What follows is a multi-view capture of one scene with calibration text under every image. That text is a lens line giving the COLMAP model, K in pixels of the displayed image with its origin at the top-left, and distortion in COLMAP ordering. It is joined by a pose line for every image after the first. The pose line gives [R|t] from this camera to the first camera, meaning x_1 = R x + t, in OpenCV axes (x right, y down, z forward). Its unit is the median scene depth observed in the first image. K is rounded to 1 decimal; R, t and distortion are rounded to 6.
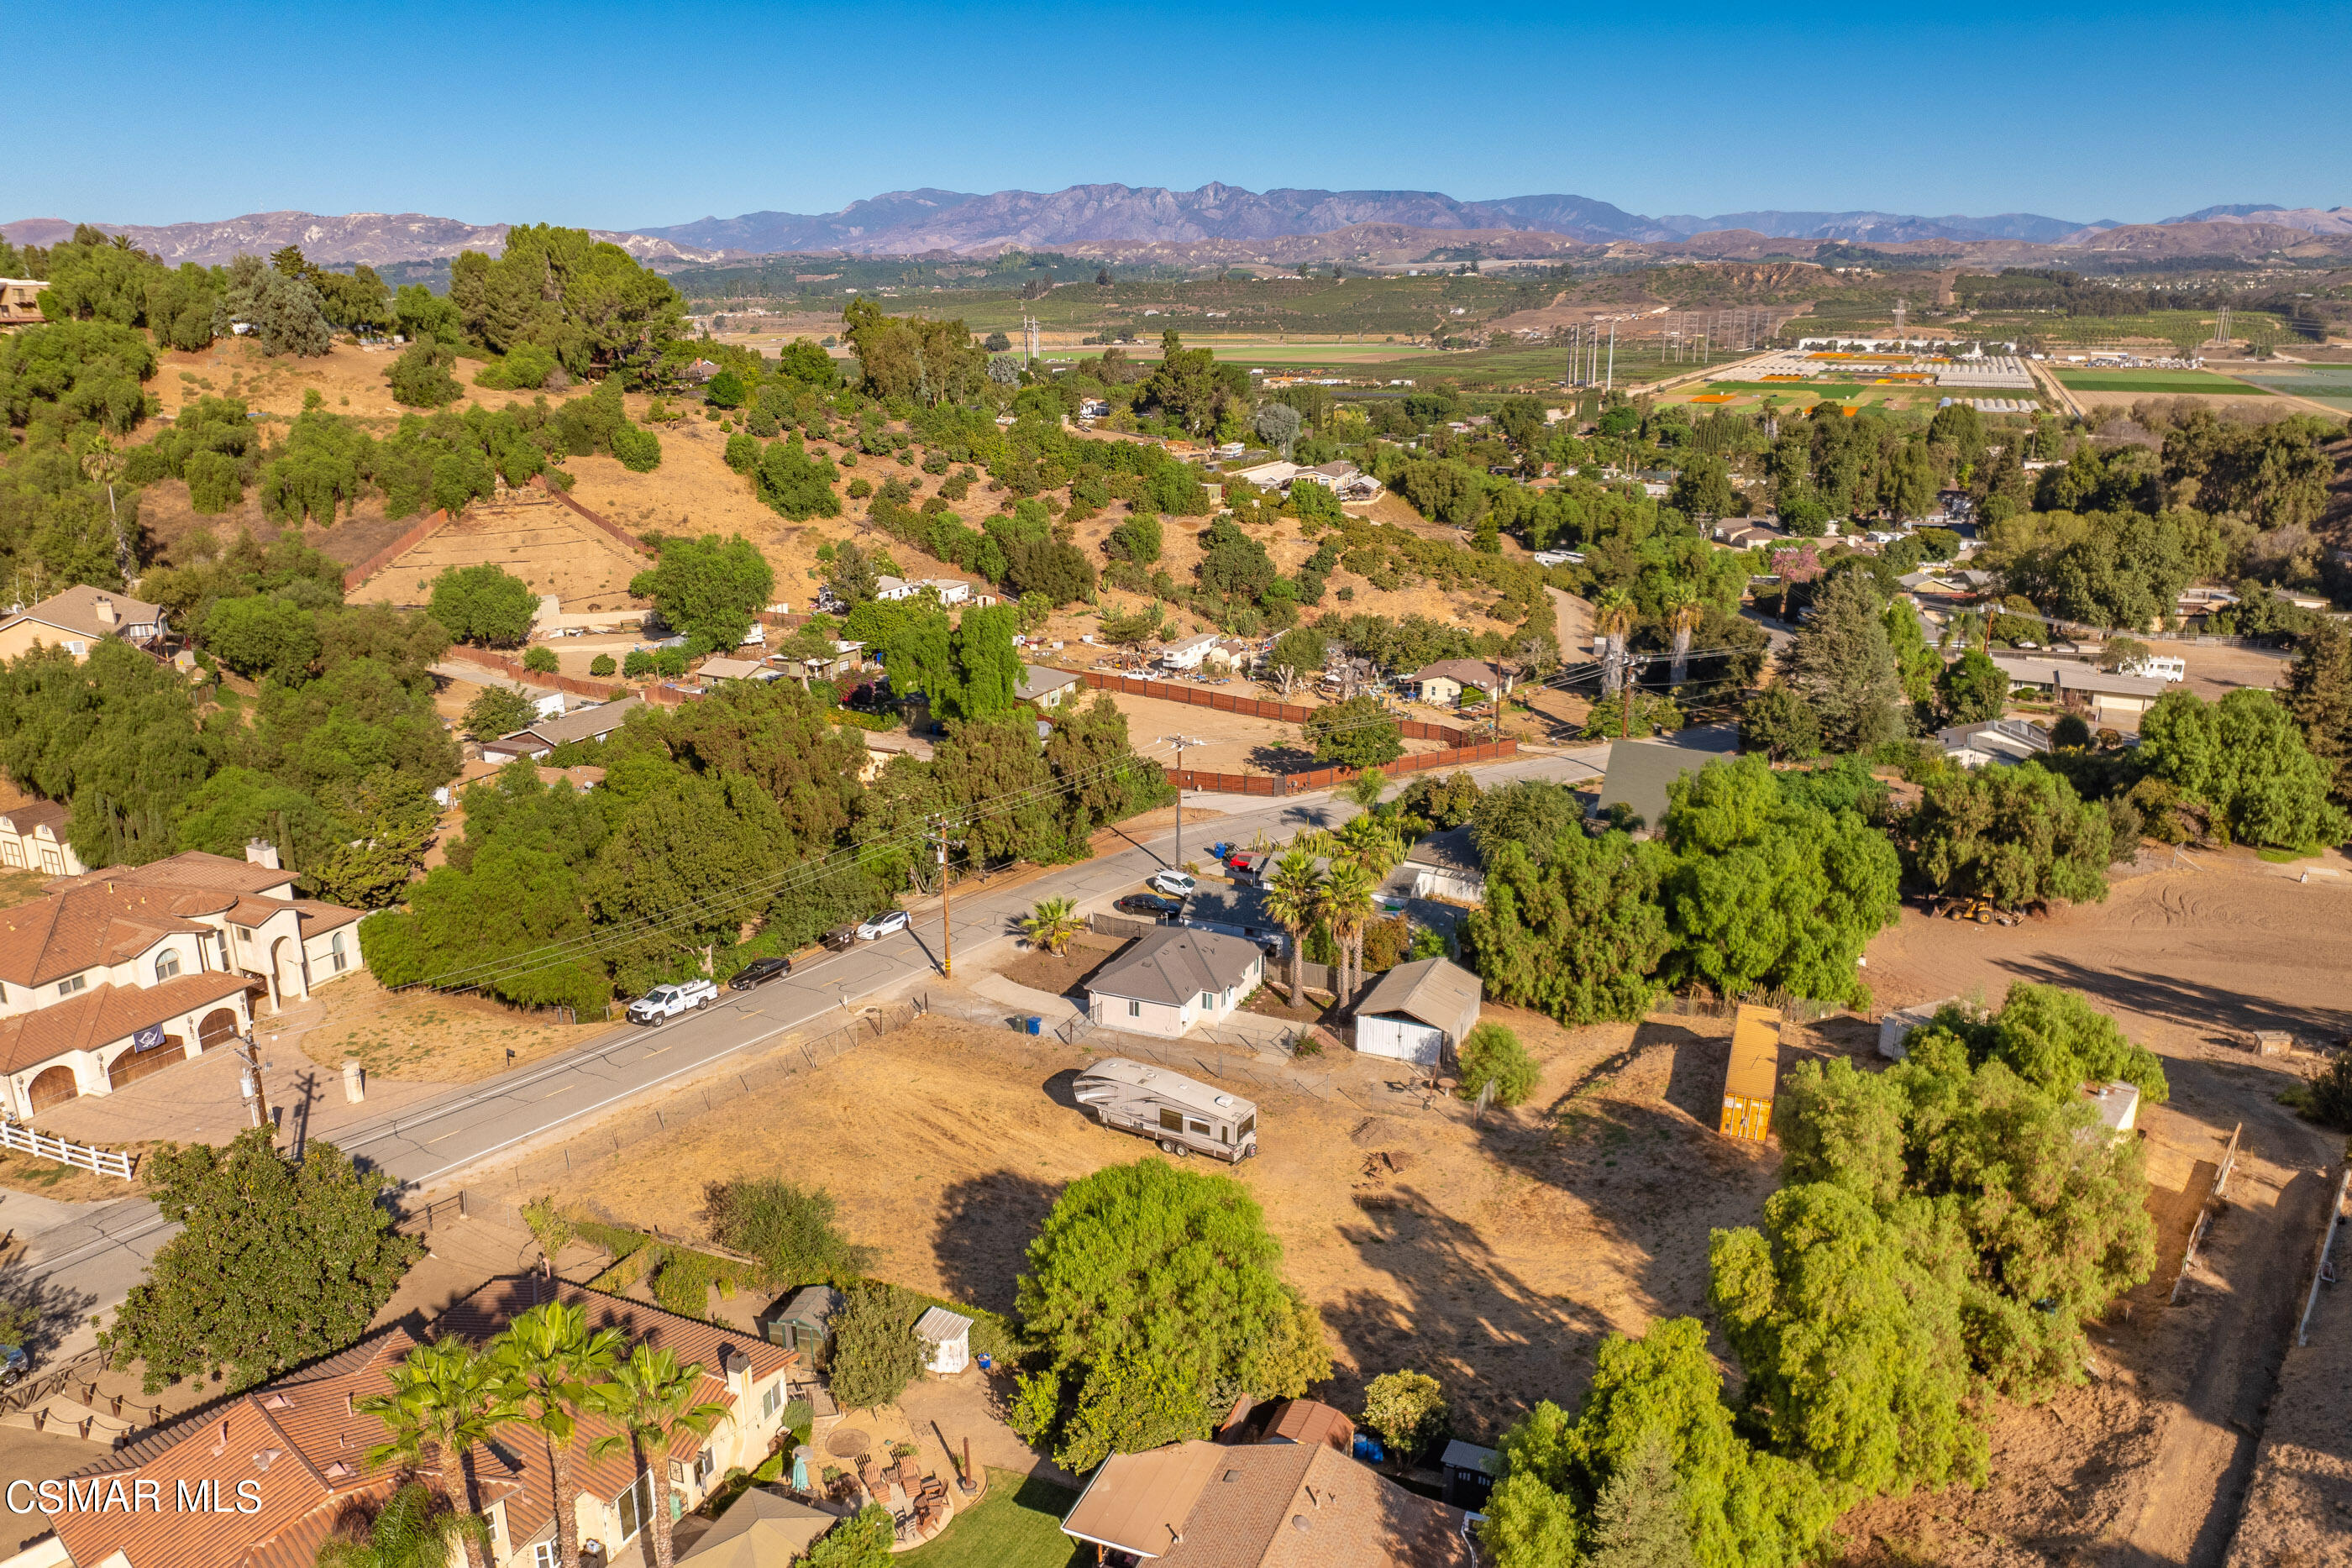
lens RADIAL K [[1664.6, 0, 1174.0], [0, 1664.6, 789.2], [0, 0, 1]] dist [-0.050060, 0.013615]
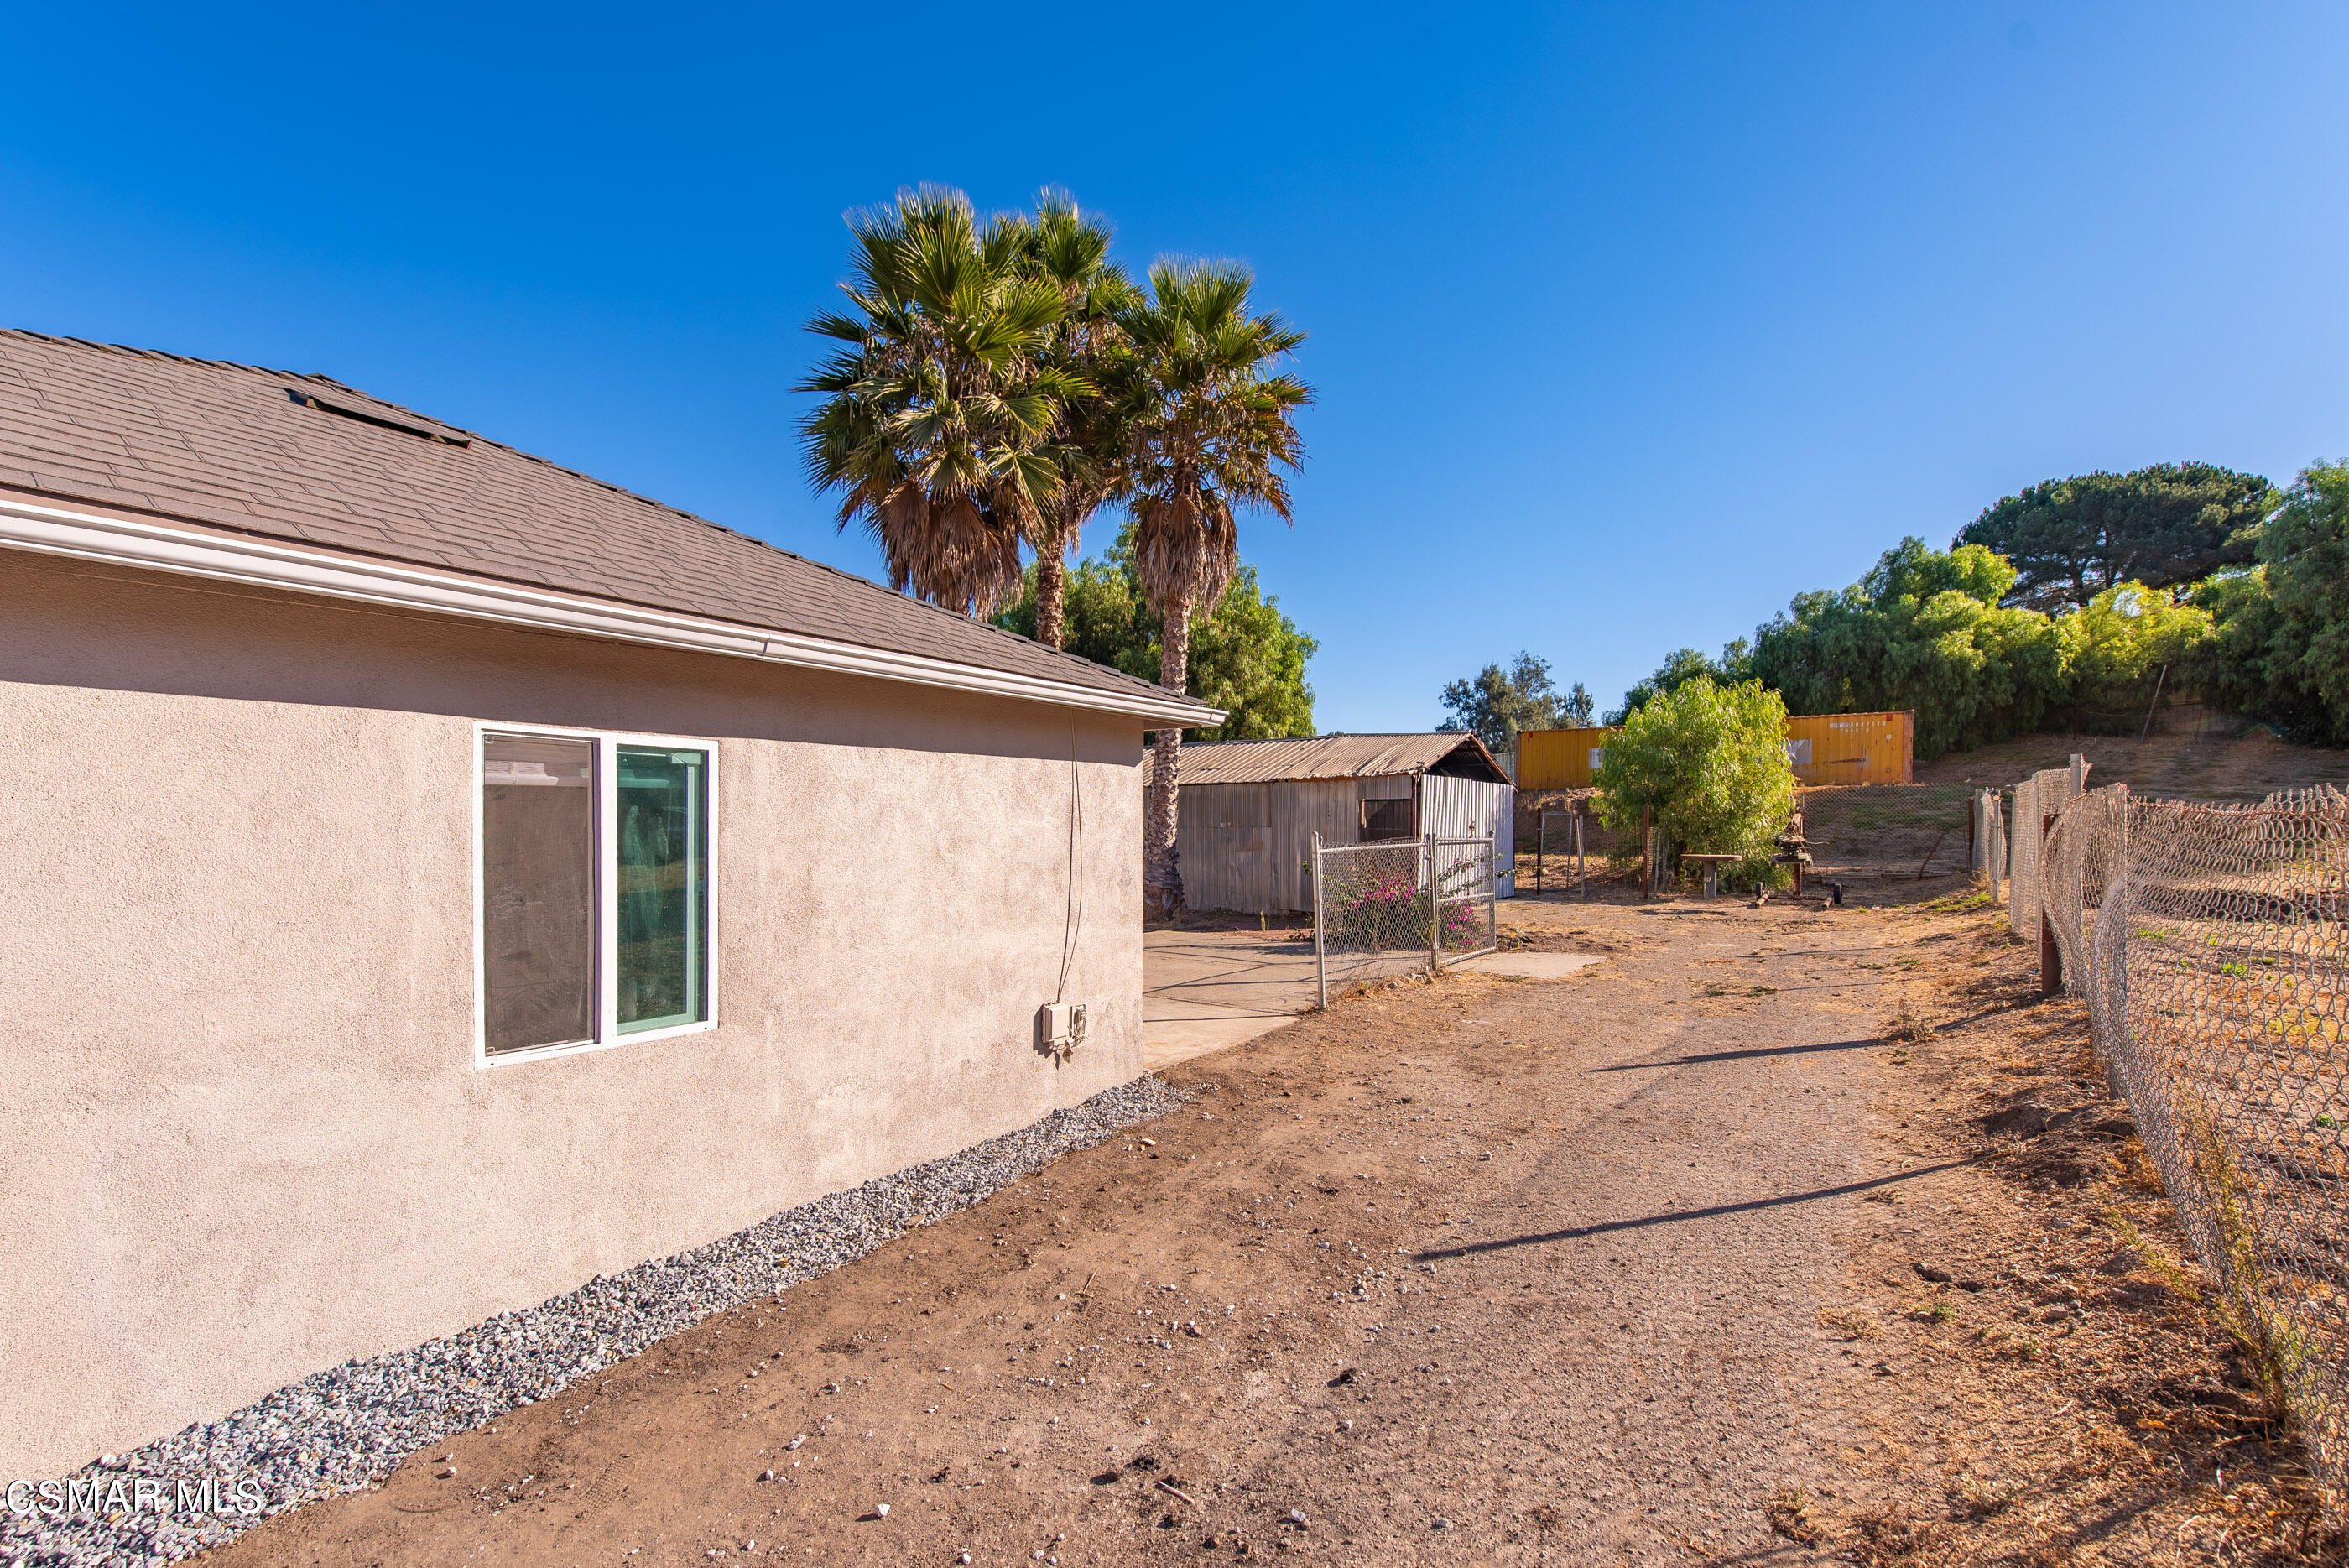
lens RADIAL K [[933.3, 0, 1176.5], [0, 933.3, 845.1], [0, 0, 1]] dist [0.010553, -0.003014]
pose [[0.198452, -0.018956, 0.979927, -0.047455], [0.283126, 0.958297, -0.038801, 0.127162], [-0.938326, 0.285143, 0.195543, 0.906589]]
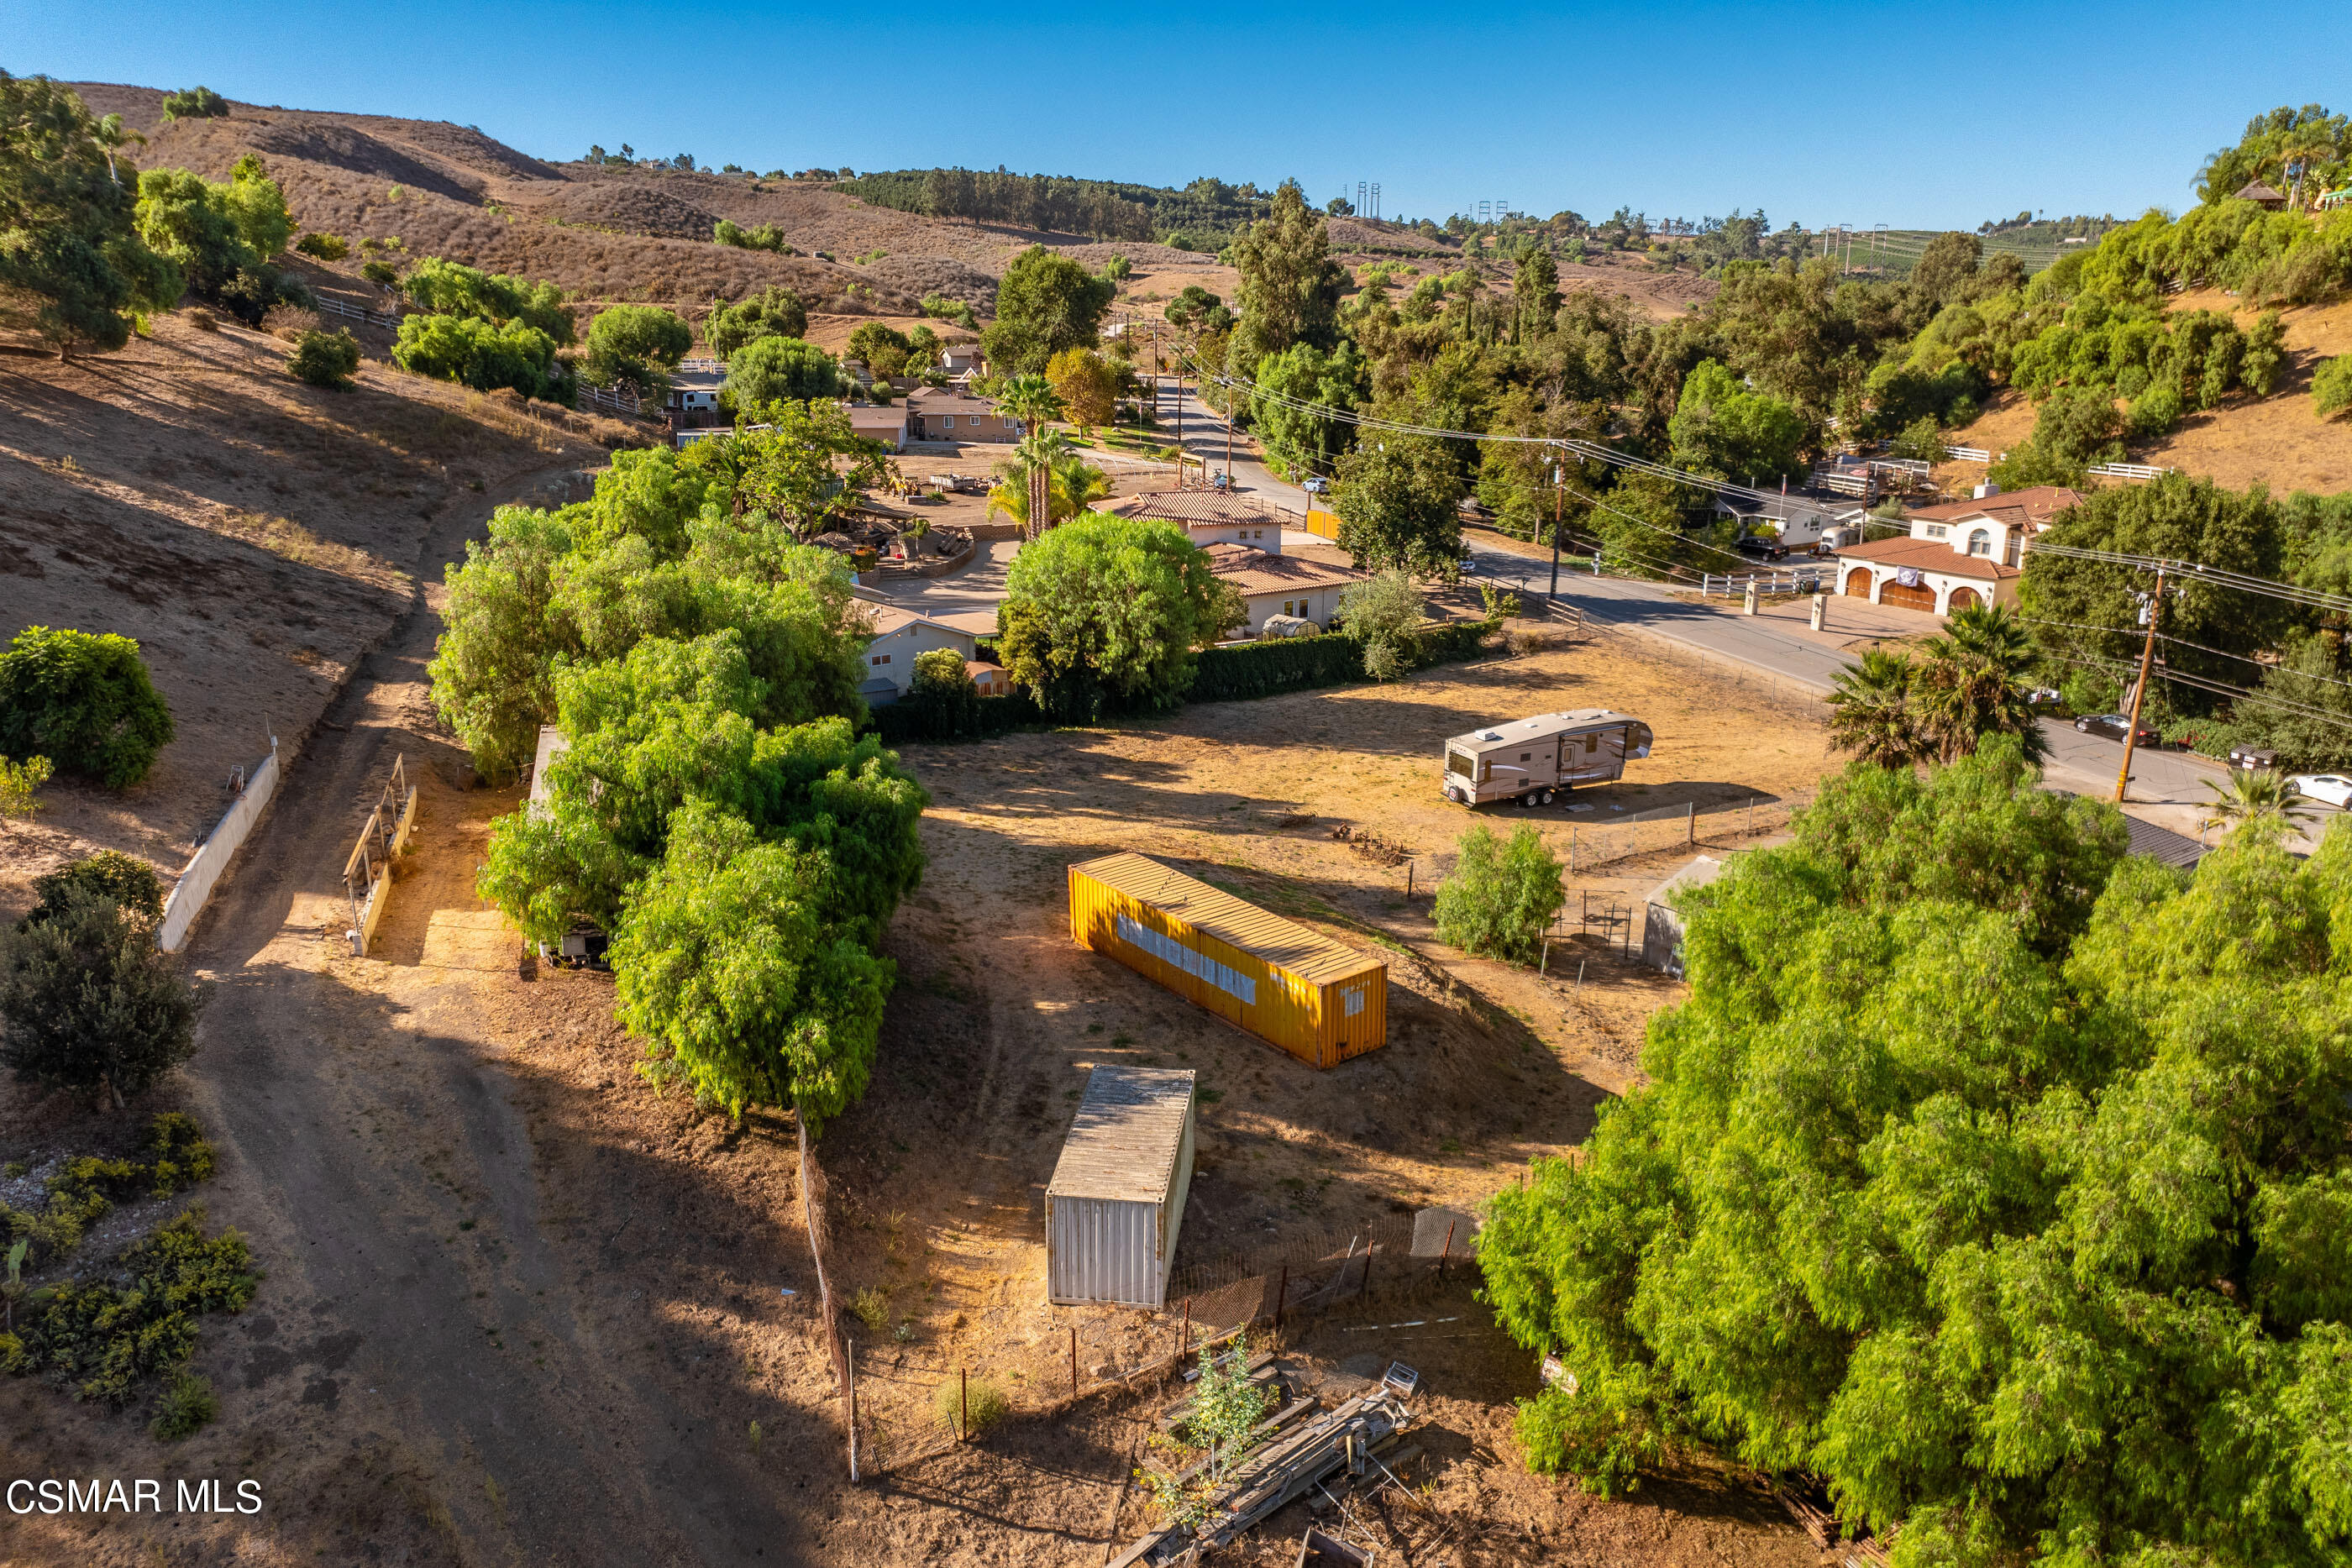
lens RADIAL K [[1664.6, 0, 1179.1], [0, 1664.6, 800.1], [0, 0, 1]] dist [-0.050060, 0.013615]
pose [[-0.521896, 0.246119, -0.816731, 0.632268], [-0.247991, 0.872336, 0.421344, -0.078775], [0.816165, 0.422440, -0.394233, 0.949644]]
